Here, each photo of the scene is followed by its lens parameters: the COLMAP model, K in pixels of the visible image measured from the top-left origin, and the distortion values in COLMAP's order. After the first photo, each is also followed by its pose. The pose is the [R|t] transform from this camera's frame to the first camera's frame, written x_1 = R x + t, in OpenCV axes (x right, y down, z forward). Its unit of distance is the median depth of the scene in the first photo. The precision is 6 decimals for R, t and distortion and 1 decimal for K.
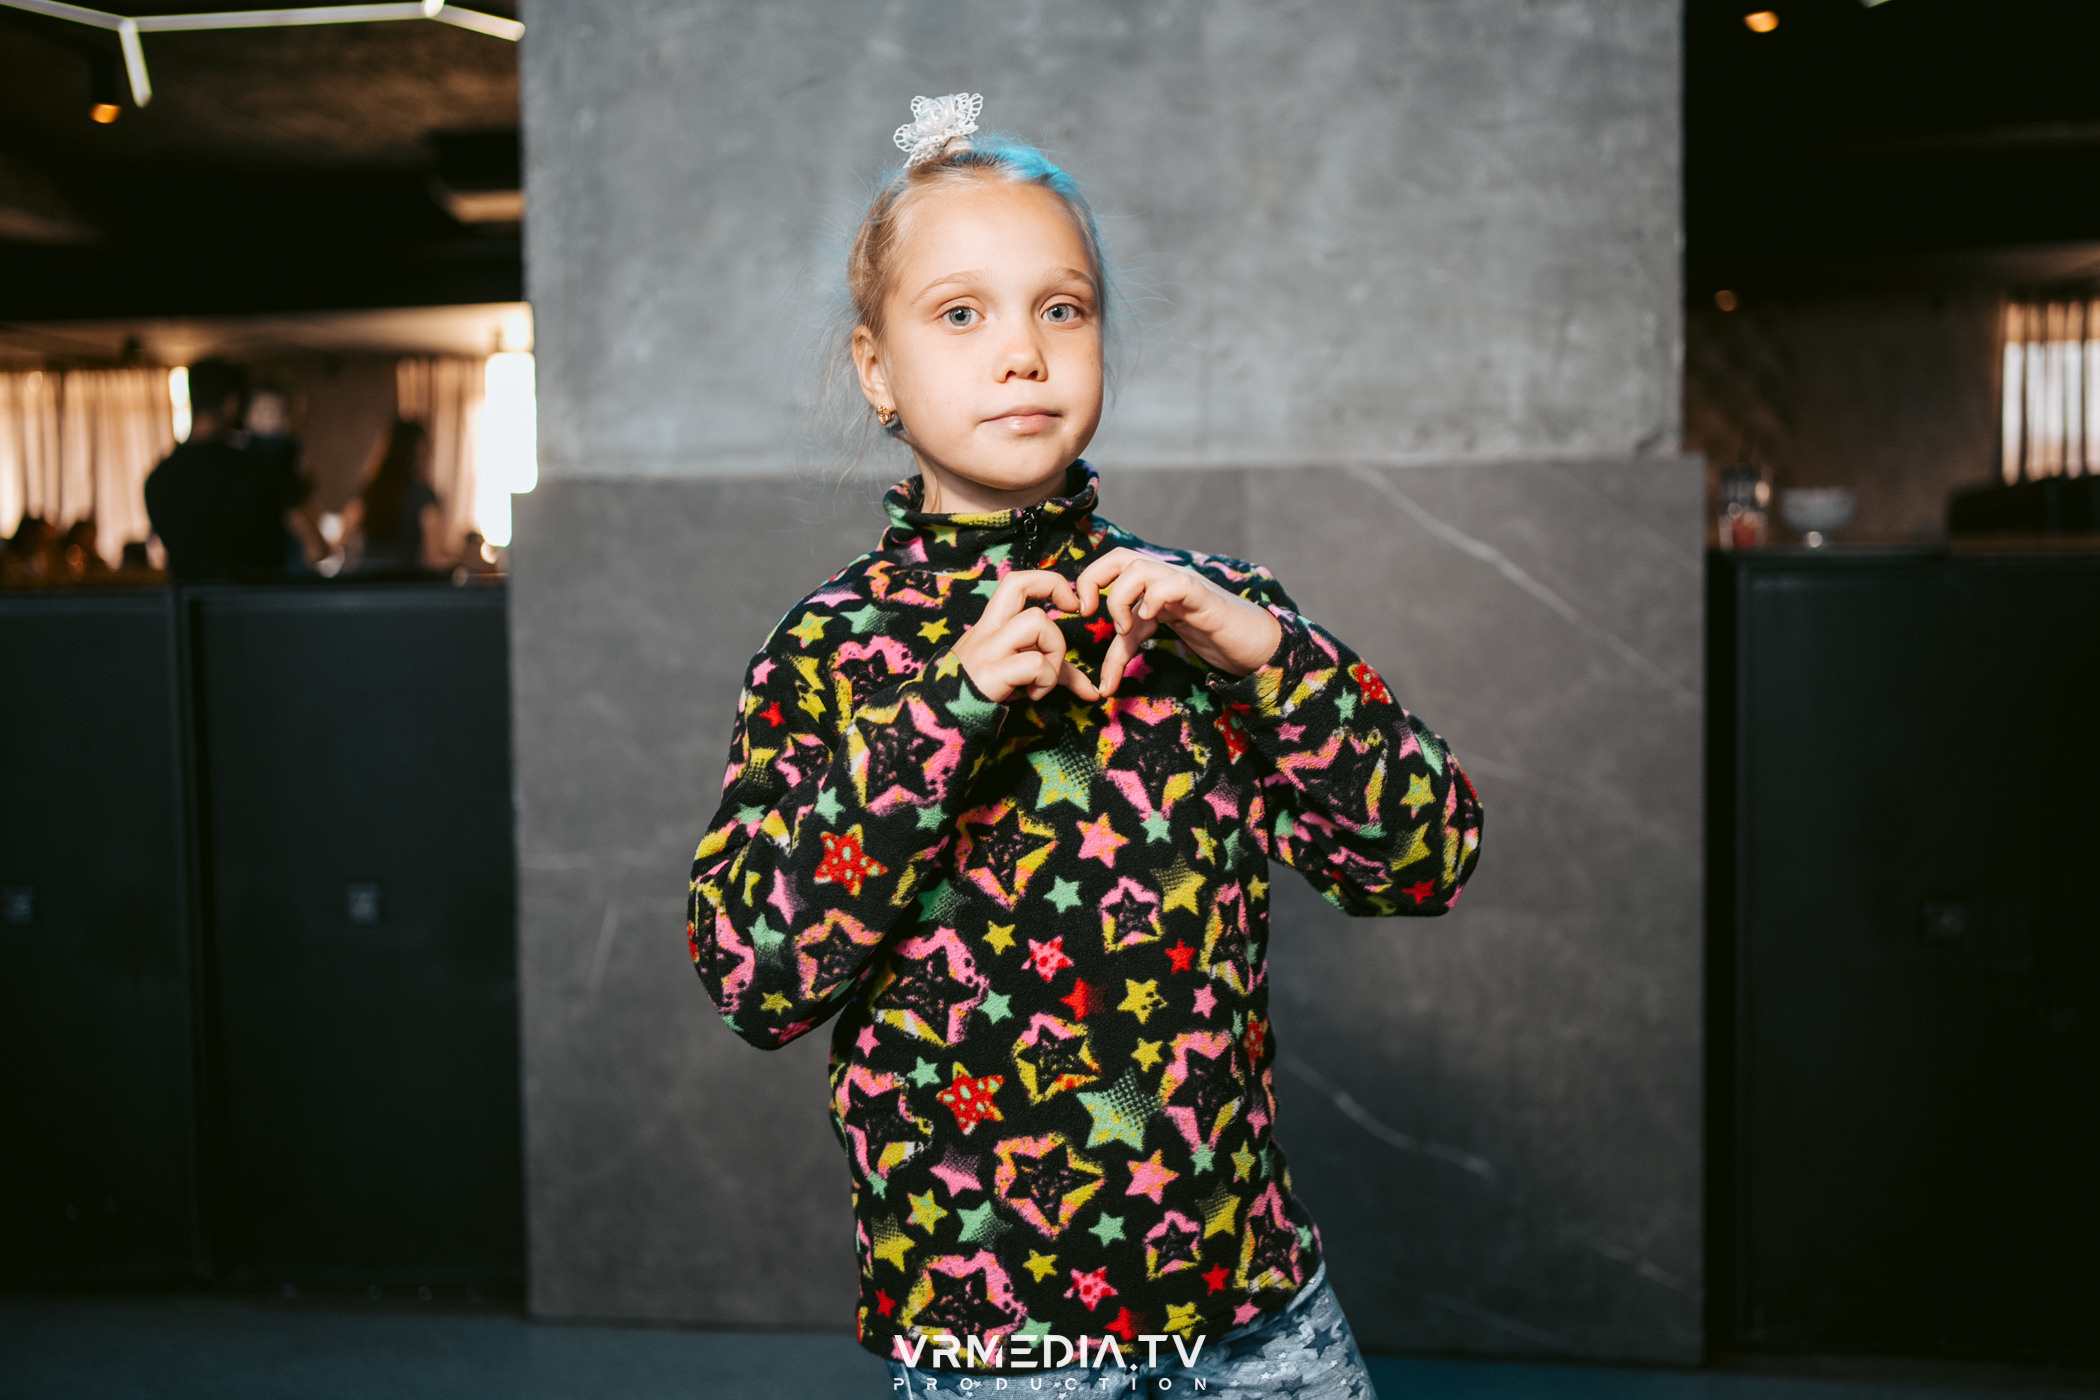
lens RADIAL K [[2102.1, 0, 1049.3], [0, 2102.1, 698.3], [0, 0, 1]] dist [-0.021011, 0.140444]
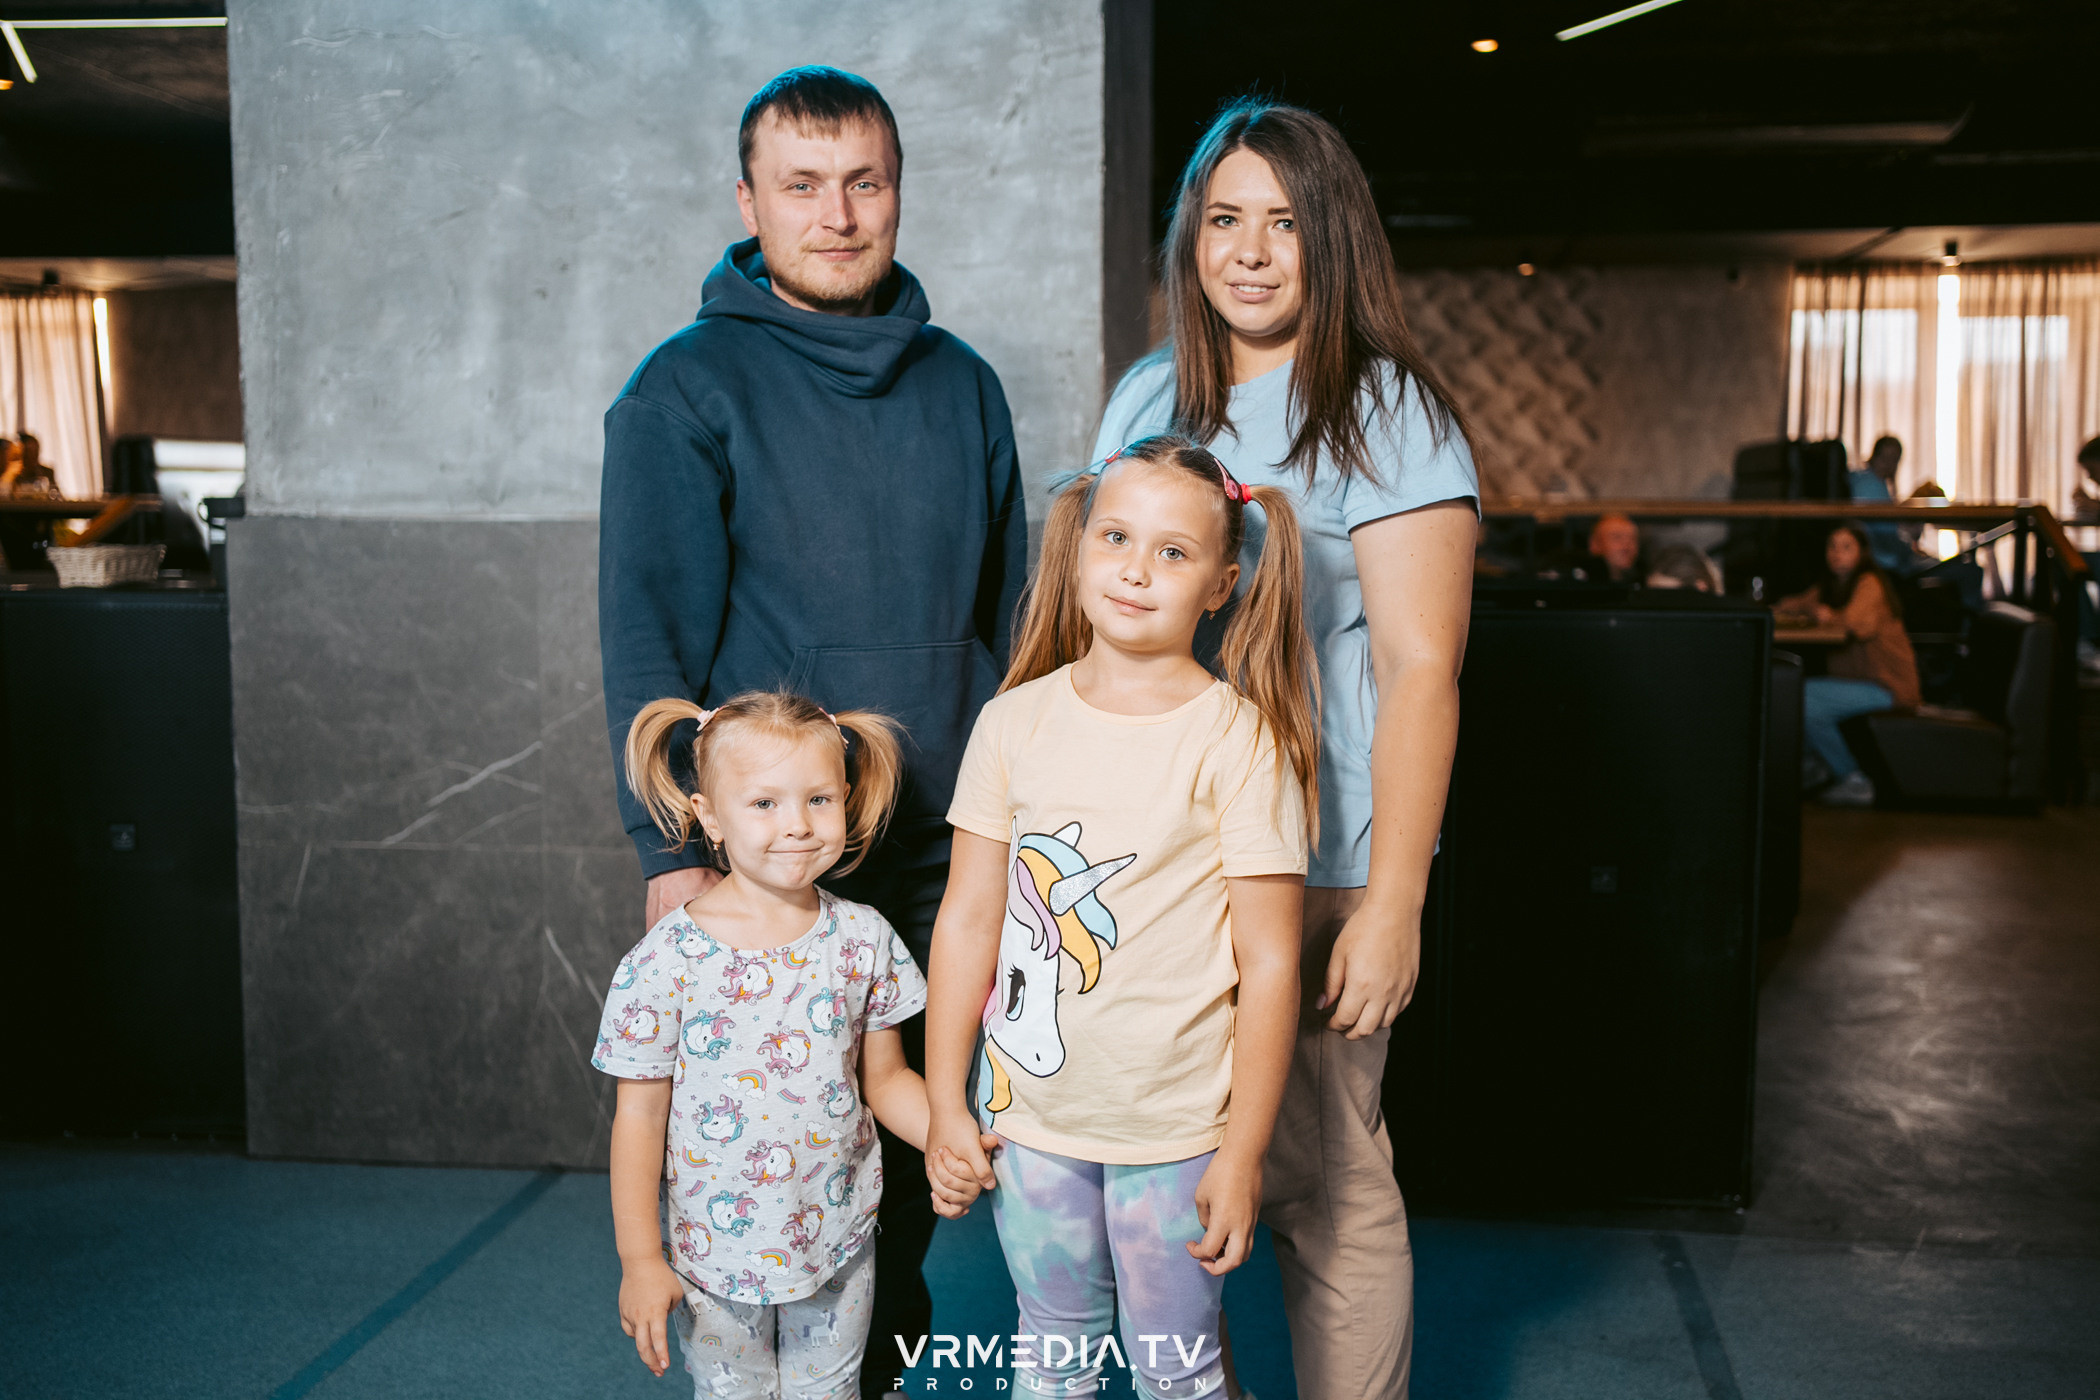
lens RADIAL K [[2109.3, 0, 1051.8], [0, 2109.3, 695.3], [0, 0, 1]] dist [-0.033467, 0.171402]
pose [[0.999833, 0.016052, 0.008738, 0.243554], [-0.016465, 0.998638, 0.049514, -0.066644], [-0.007932, -0.049649, 0.998735, -0.310247]]
